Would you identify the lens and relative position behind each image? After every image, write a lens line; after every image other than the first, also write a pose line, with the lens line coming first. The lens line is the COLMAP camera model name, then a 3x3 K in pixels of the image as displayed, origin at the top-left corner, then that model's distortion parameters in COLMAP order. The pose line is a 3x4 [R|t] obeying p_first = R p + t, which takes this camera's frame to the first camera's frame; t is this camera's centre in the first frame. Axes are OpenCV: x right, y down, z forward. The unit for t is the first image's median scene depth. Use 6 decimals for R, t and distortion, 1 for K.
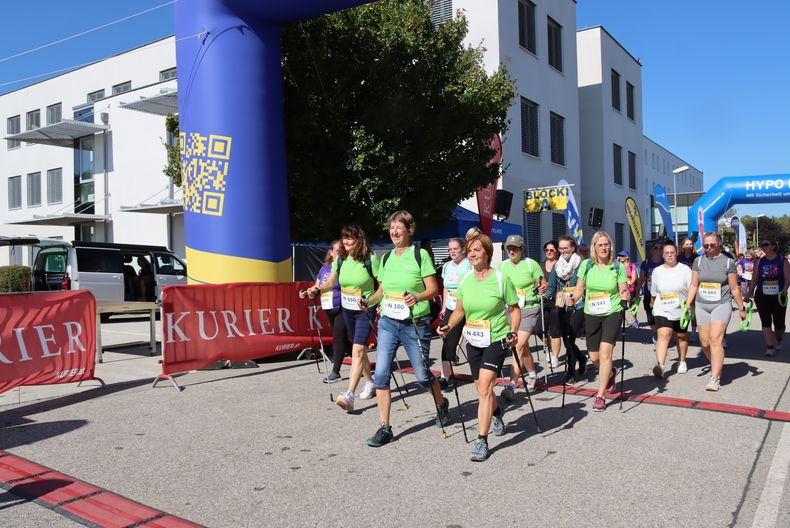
lens RADIAL K [[666.4, 0, 398.3], [0, 666.4, 268.7], [0, 0, 1]] dist [-0.147046, 0.151095]
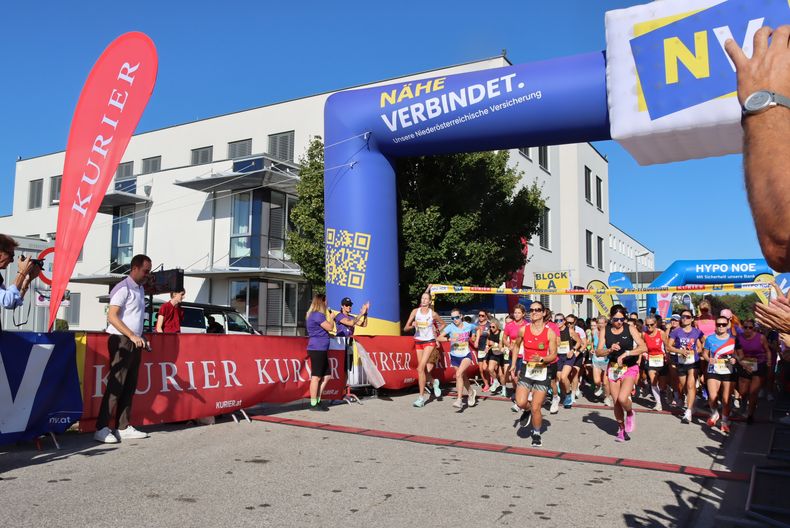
lens RADIAL K [[658.7, 0, 394.7], [0, 658.7, 282.7], [0, 0, 1]] dist [-0.124853, 0.140201]
pose [[0.997374, 0.033644, 0.064135, -0.225456], [-0.028440, 0.996357, -0.080393, 0.015740], [-0.066606, 0.078358, 0.994698, -0.340837]]
